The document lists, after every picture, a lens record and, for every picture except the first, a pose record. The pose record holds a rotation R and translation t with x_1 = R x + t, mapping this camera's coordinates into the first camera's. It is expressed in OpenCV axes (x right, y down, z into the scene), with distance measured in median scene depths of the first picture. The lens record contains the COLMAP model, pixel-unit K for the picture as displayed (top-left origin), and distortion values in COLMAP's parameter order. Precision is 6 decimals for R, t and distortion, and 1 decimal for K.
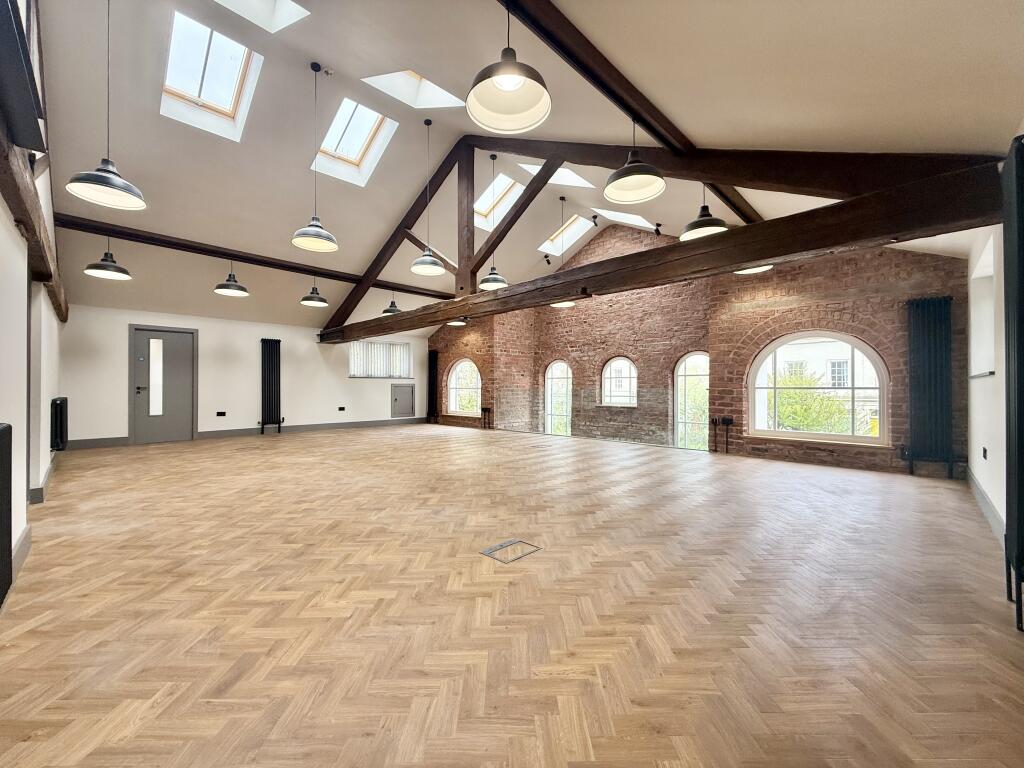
lens RADIAL K [[410.7, 0, 512.0], [0, 410.7, 384.0], [0, 0, 1]] dist [-0.001003, -0.000179]
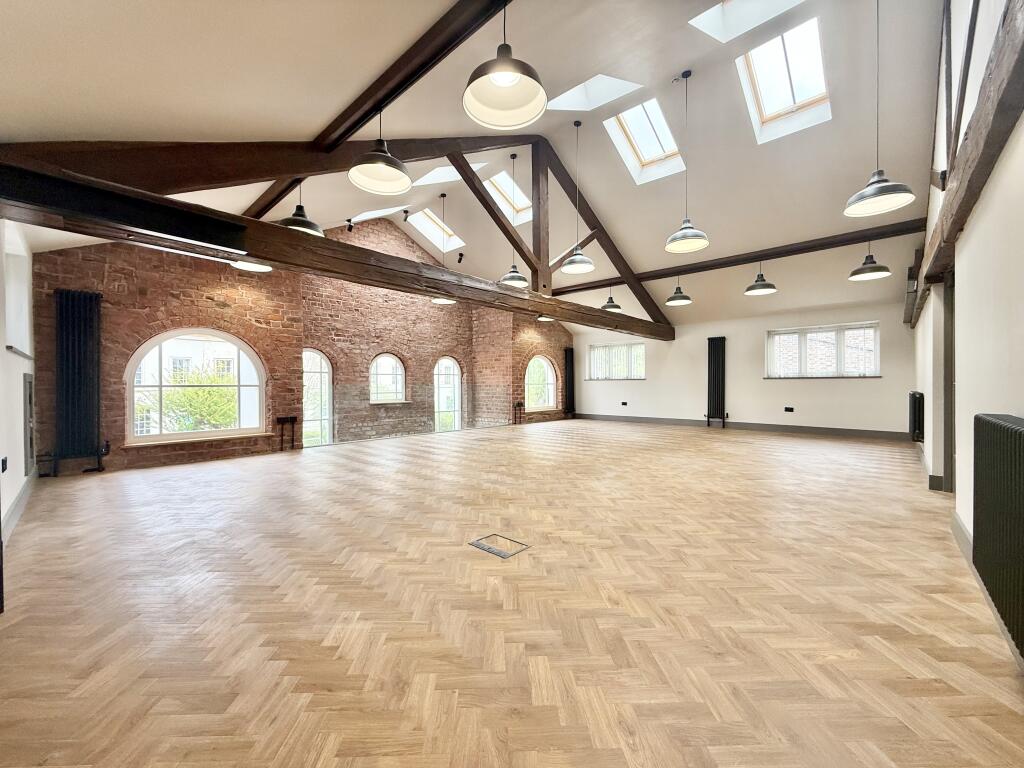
lens RADIAL K [[410.7, 0, 512.0], [0, 410.7, 384.0], [0, 0, 1]] dist [-0.001003, -0.000179]
pose [[-0.034115, -0.000119, 0.999418, -0.766030], [-0.005454, 0.999985, -0.000067, 0.006695], [-0.999403, -0.005453, -0.034115, 0.748421]]
